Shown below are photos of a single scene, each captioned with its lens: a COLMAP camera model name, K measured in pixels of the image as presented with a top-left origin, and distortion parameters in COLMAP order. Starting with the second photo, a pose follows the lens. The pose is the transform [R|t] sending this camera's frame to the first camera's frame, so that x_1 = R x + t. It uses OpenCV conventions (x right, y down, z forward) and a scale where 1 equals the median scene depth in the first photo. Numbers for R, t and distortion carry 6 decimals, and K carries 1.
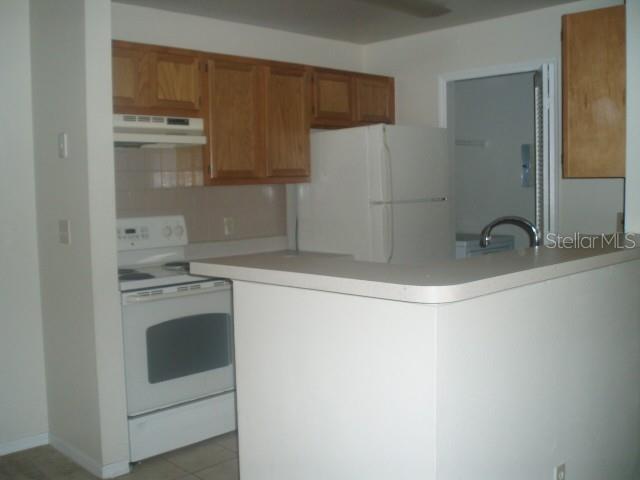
lens RADIAL K [[687.2, 0, 320.0], [0, 687.2, 240.0], [0, 0, 1]] dist [-0.135577, 0.007577]
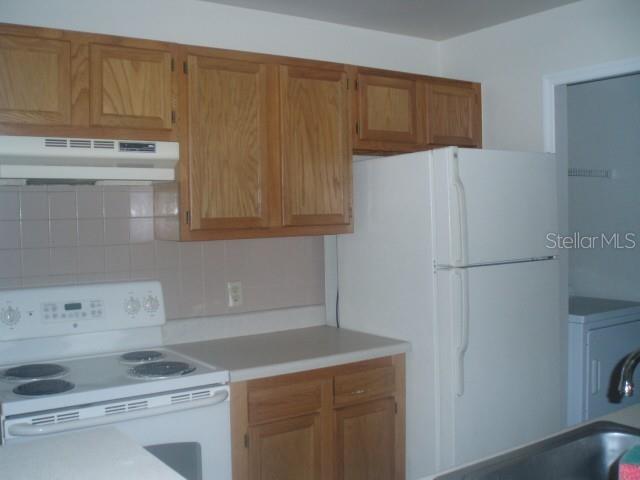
lens RADIAL K [[687.2, 0, 320.0], [0, 687.2, 240.0], [0, 0, 1]] dist [-0.135577, 0.007577]
pose [[0.985927, 0.008450, -0.166966, 0.075639], [-0.015319, 0.999086, -0.039898, -0.052728], [0.166476, 0.041894, 0.985155, 0.338463]]
